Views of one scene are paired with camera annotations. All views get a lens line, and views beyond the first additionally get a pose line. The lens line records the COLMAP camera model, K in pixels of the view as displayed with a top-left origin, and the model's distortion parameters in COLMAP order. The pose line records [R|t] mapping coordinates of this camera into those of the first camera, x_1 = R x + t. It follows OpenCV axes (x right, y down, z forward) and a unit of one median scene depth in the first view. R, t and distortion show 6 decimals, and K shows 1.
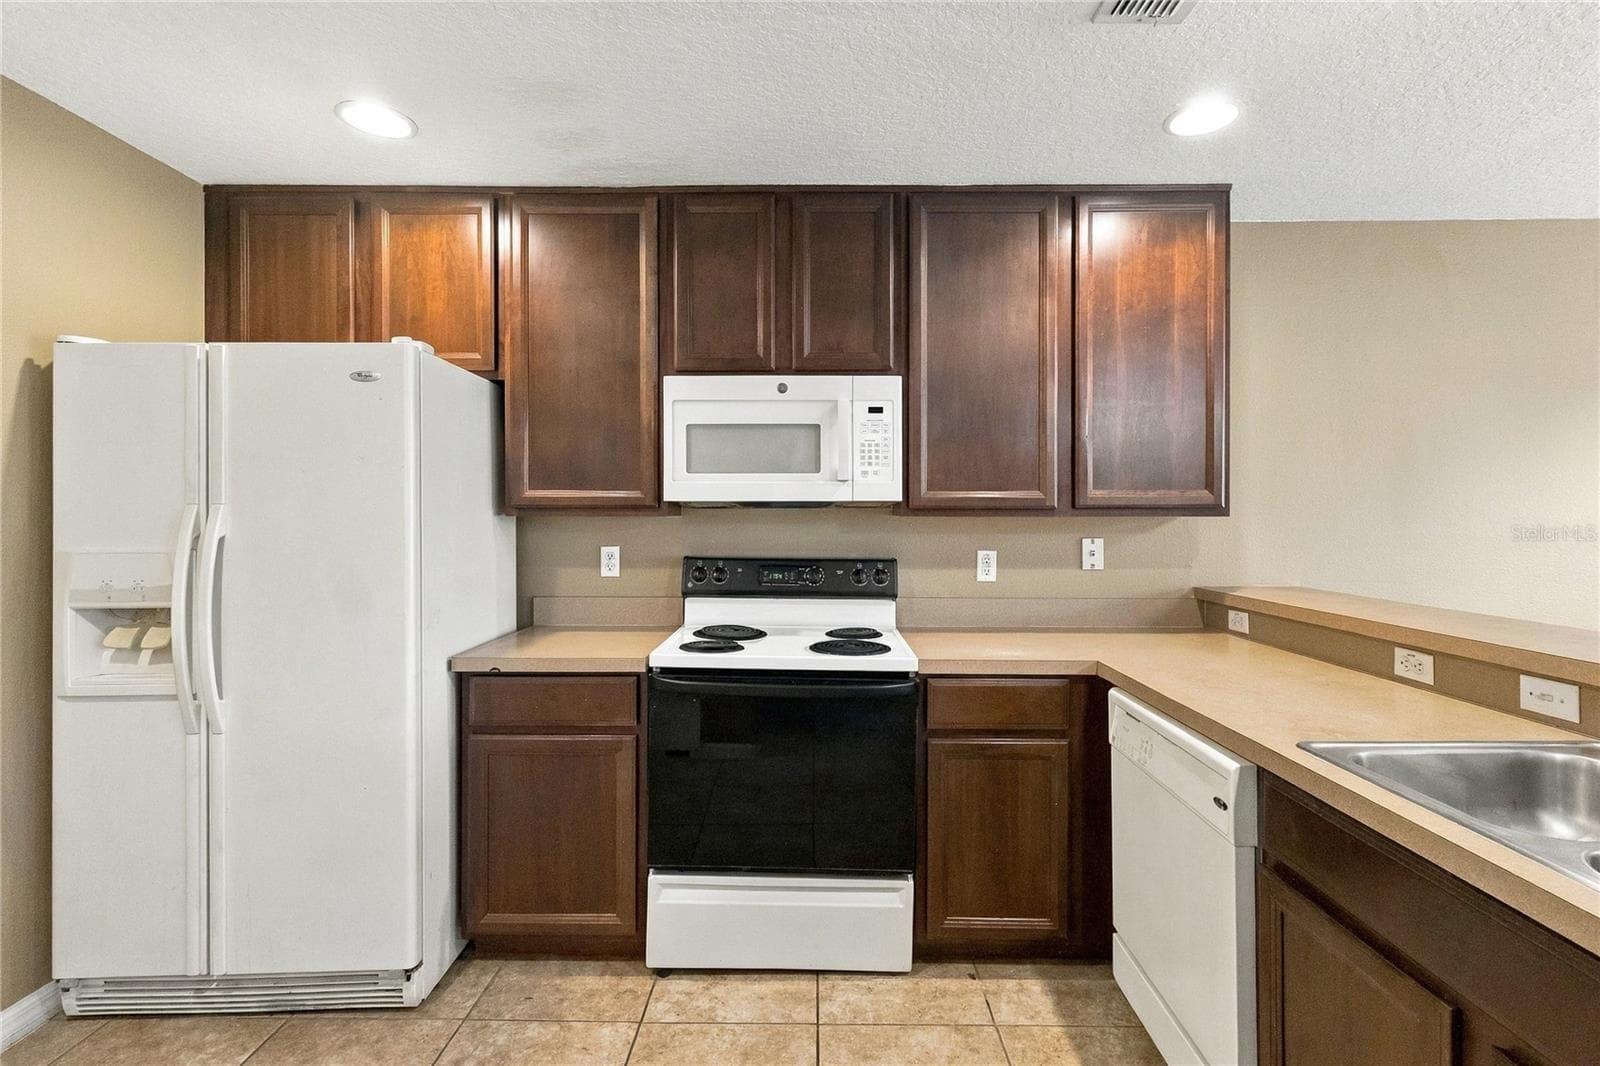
lens RADIAL K [[750.9, 0, 813.2], [0, 750.9, 527.2], [0, 0, 1]] dist [0.000105, -0.000308]
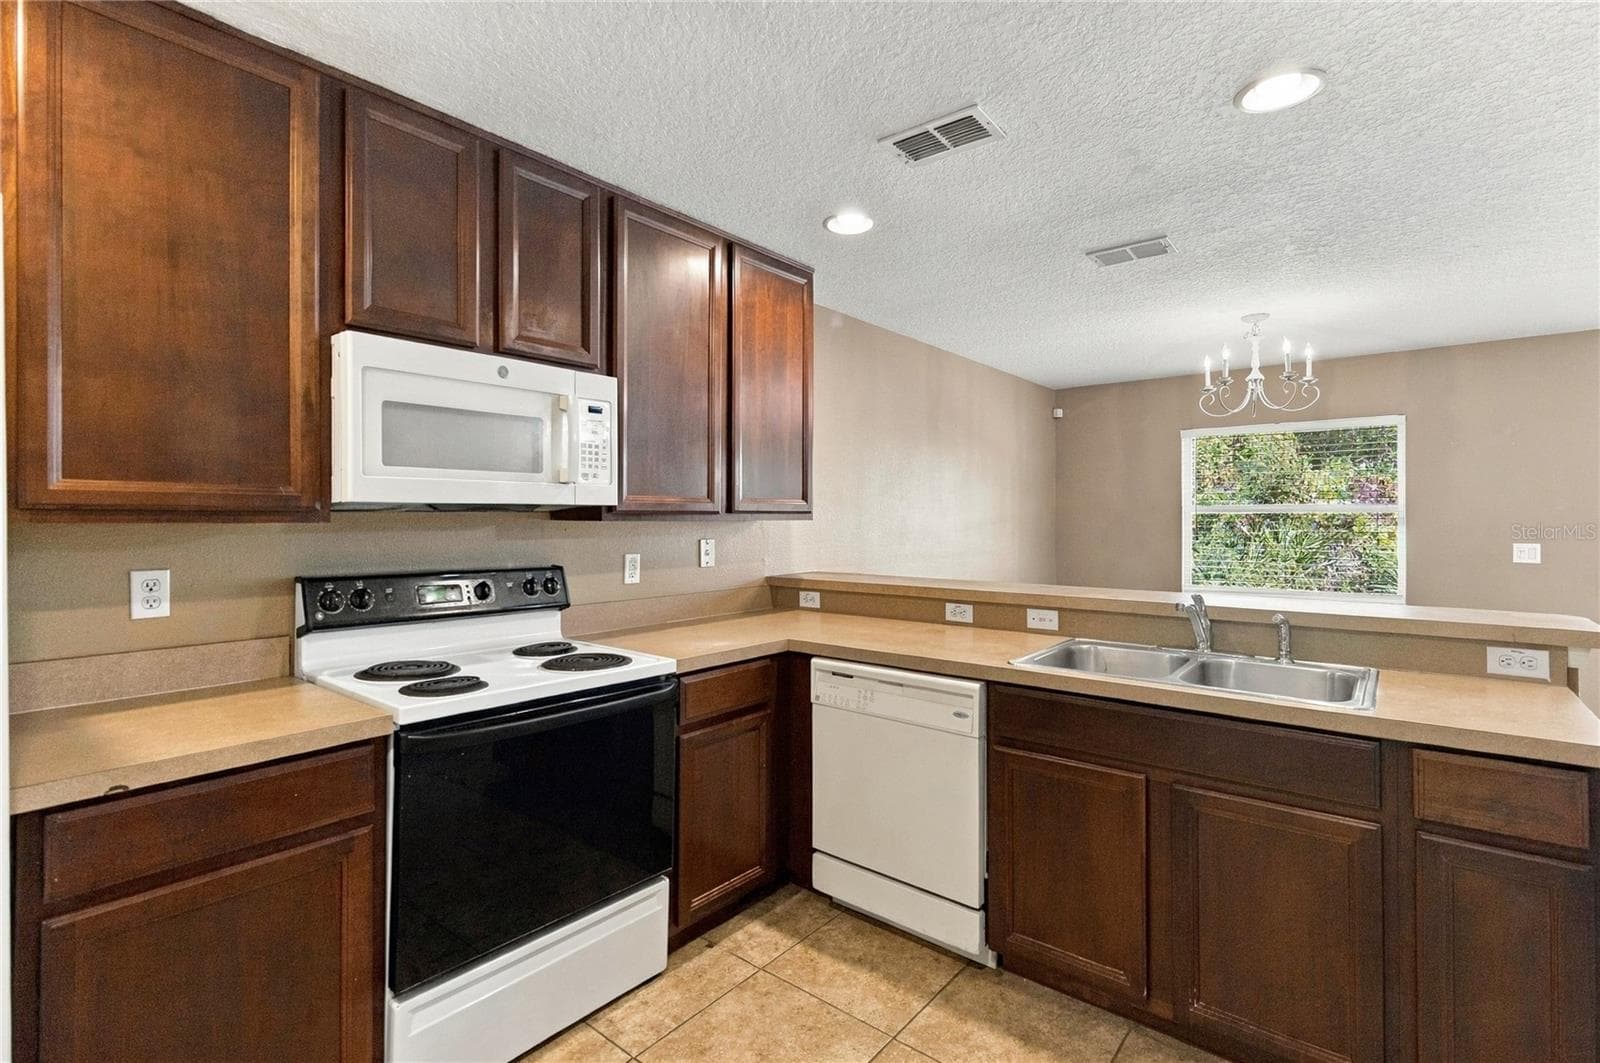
lens RADIAL K [[740.4, 0, 800.0], [0, 740.4, 531.5], [0, 0, 1]] dist [0.000543, 0.000223]
pose [[0.623457, -0.014788, 0.781718, -0.491735], [0.013801, 0.999873, 0.007908, -0.005423], [-0.781736, 0.005858, 0.623582, 0.210262]]
